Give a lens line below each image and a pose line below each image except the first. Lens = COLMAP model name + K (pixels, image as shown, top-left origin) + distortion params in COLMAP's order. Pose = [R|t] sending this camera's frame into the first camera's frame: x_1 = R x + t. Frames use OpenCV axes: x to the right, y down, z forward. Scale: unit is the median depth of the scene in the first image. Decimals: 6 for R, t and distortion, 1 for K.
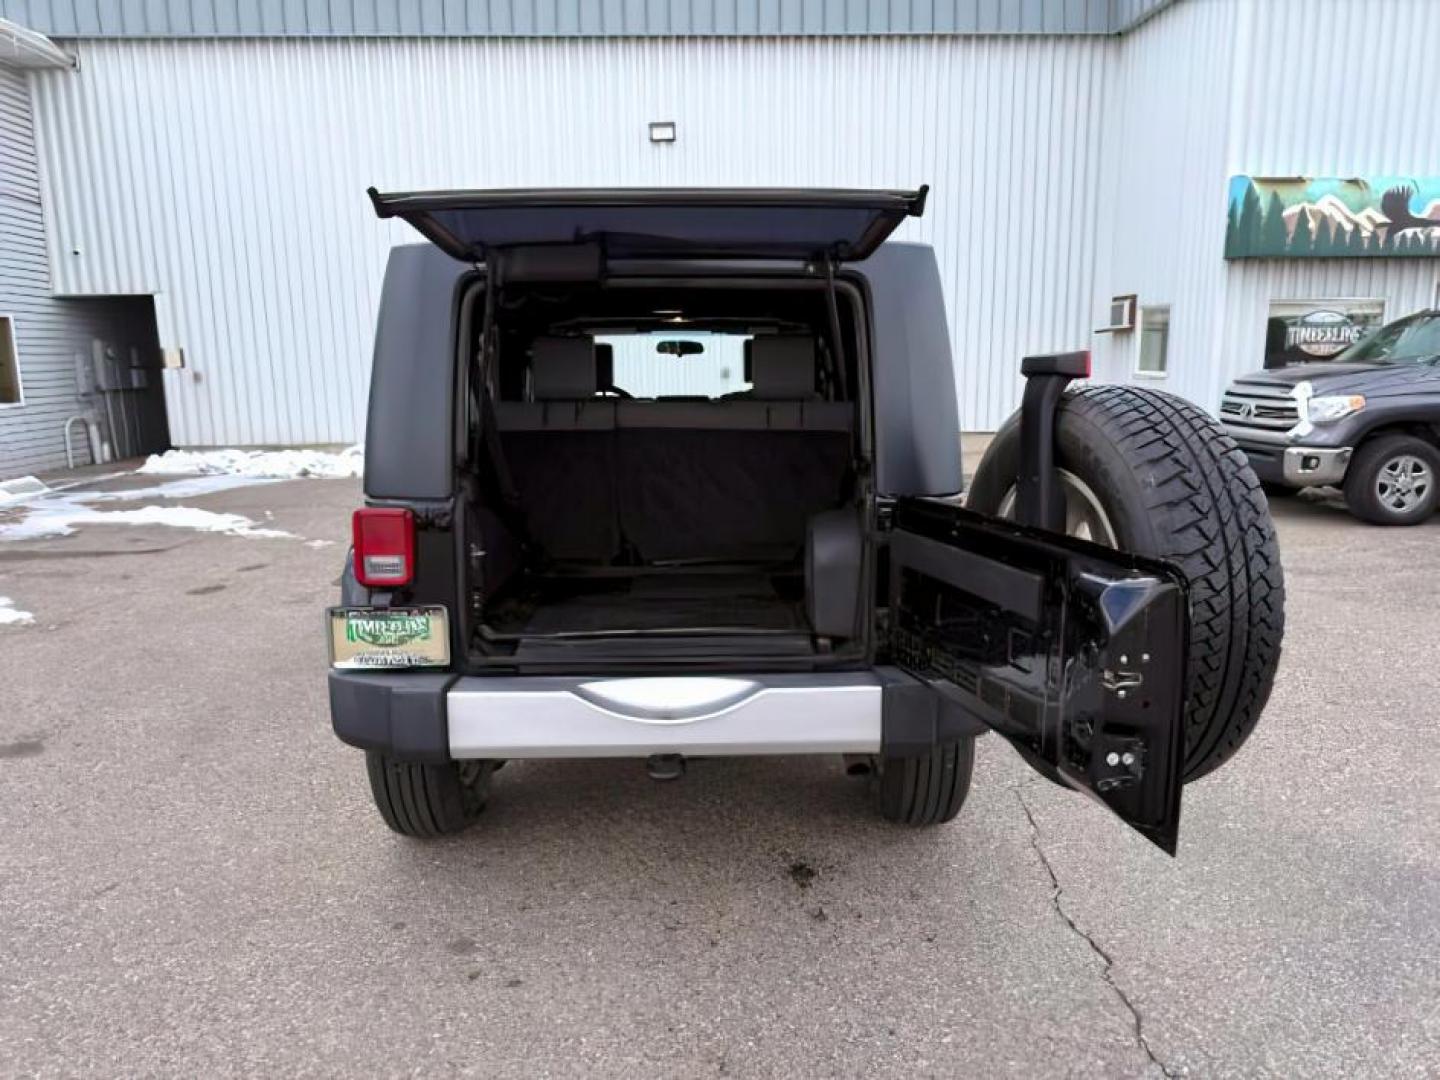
lens RADIAL K [[1008.1, 0, 714.1], [0, 1008.1, 507.3], [0, 0, 1]] dist [0.009276, -0.001226]
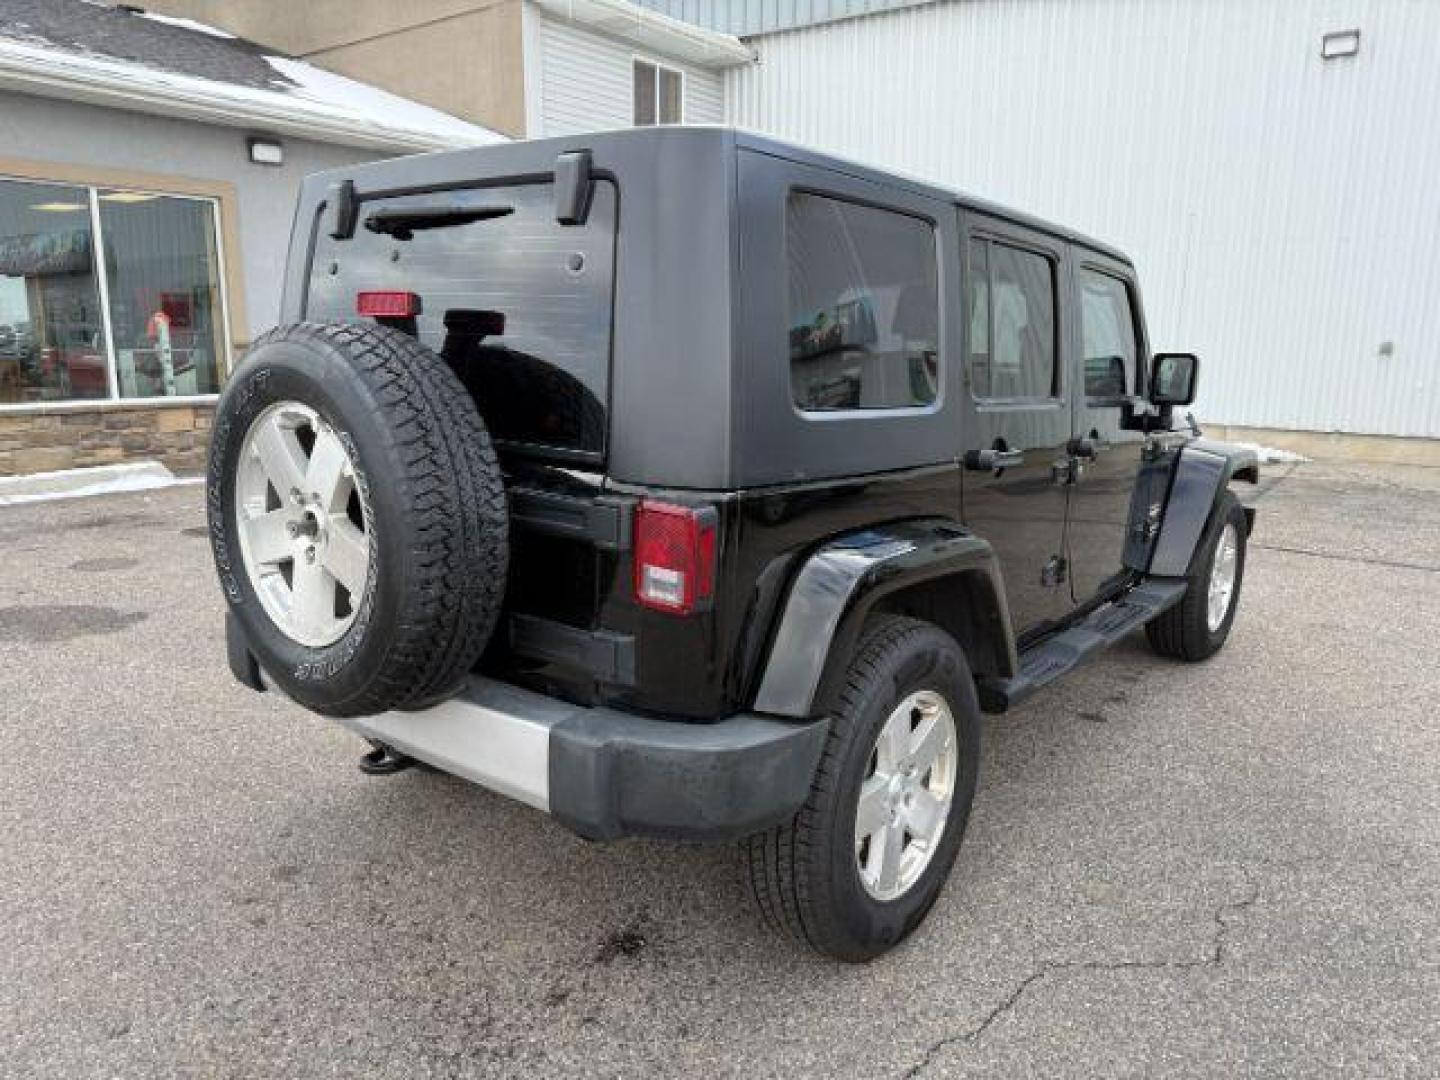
lens RADIAL K [[1021.7, 0, 720.3], [0, 1021.7, 506.8], [0, 0, 1]] dist [-0.000626, 0.001508]
pose [[0.779395, 0.133986, -0.612038, 0.161265], [-0.117068, 0.990805, 0.067826, -0.012773], [0.615498, 0.018787, 0.787914, 0.107744]]
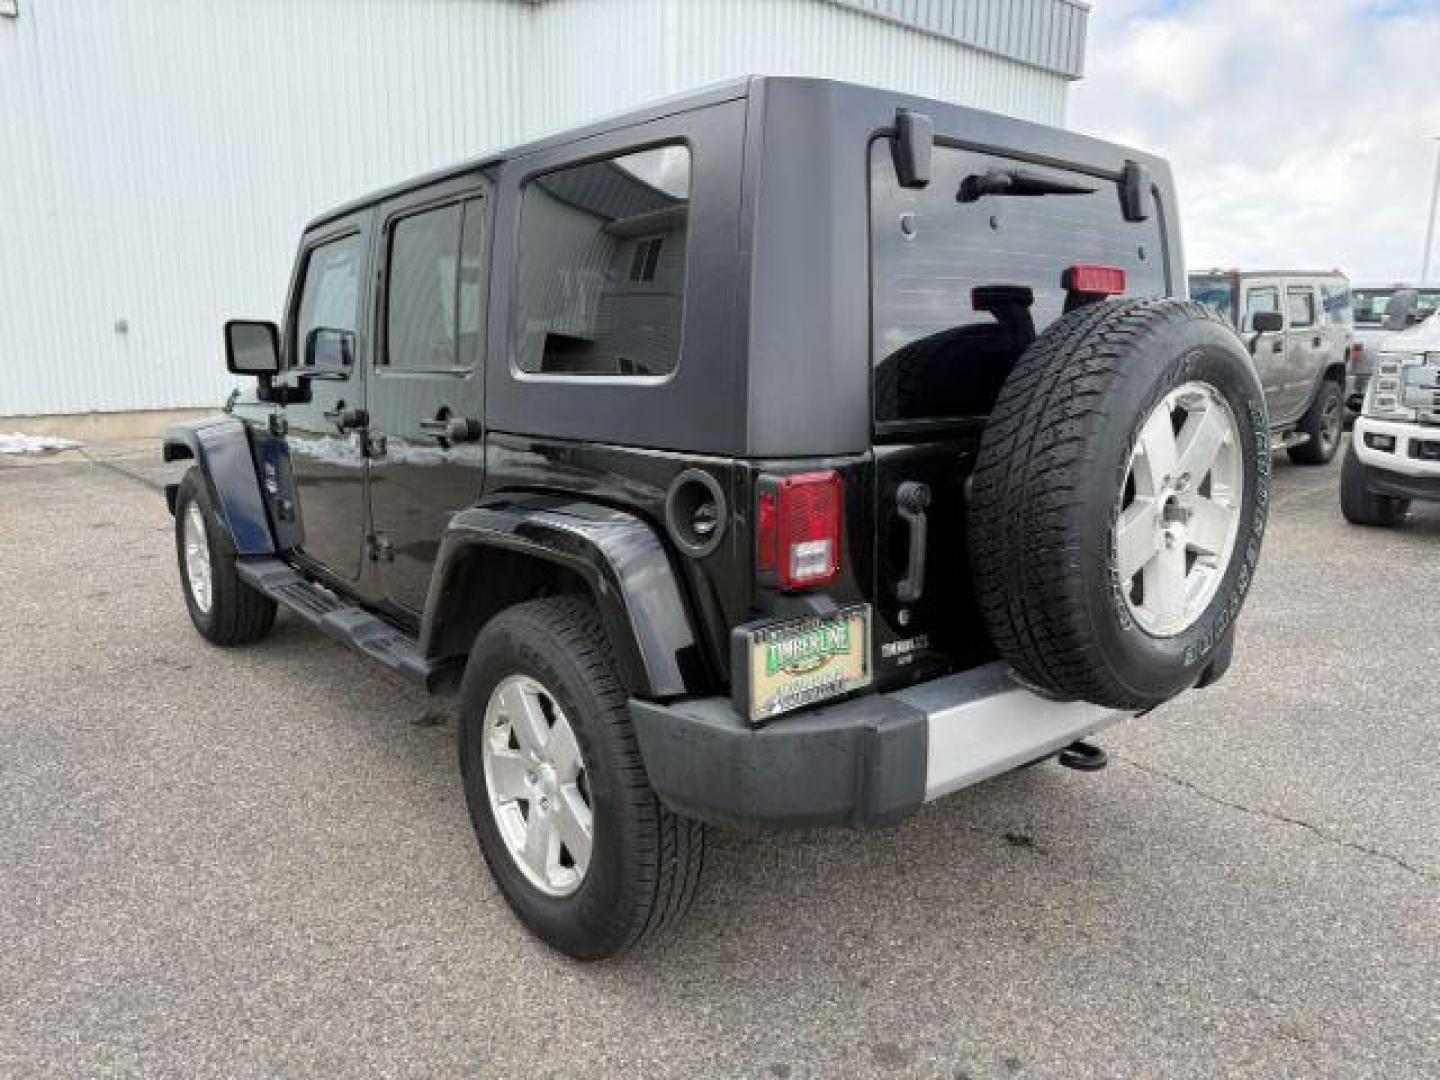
lens RADIAL K [[1033.1, 0, 720.0], [0, 1033.1, 540.0], [0, 0, 1]] dist [-0.000794, 0.000403]
pose [[0.794194, -0.105212, 0.598487, -0.183230], [0.072844, 0.994279, 0.078128, -0.002980], [-0.603283, -0.018453, 0.797314, 0.110382]]
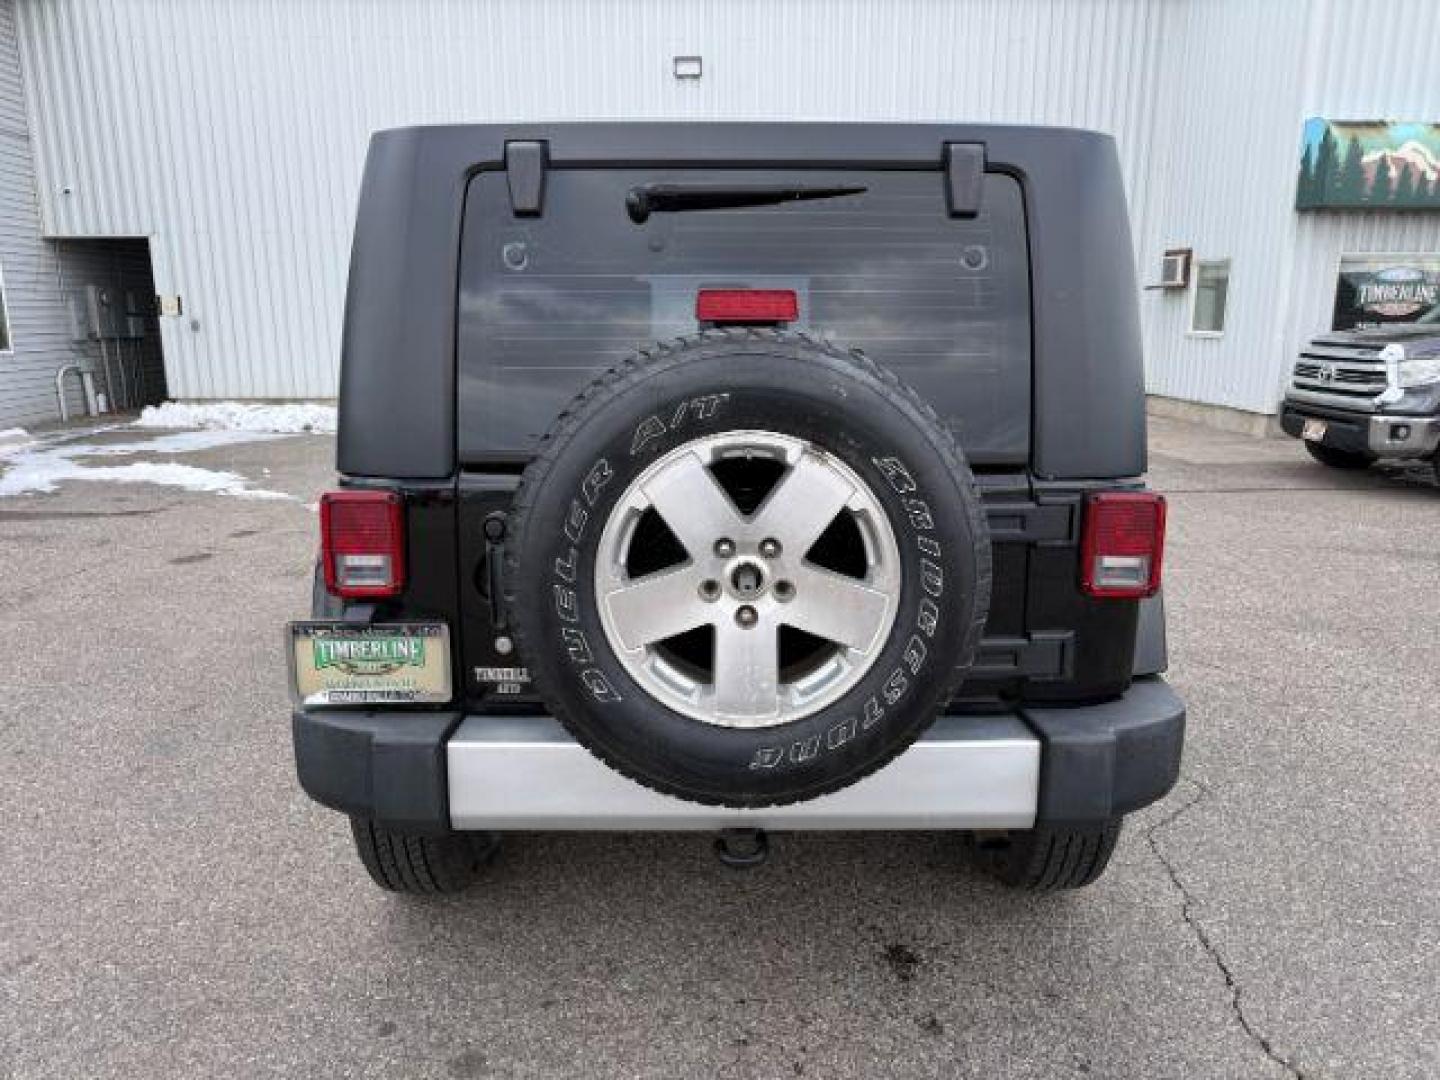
lens RADIAL K [[1021.7, 0, 720.3], [0, 1021.7, 506.8], [0, 0, 1]] dist [-0.000626, 0.001508]
pose [[0.999891, 0.013049, -0.006864, -0.014126], [-0.012766, 0.999128, 0.039754, -0.004715], [0.007377, -0.039662, 0.999186, 0.059121]]
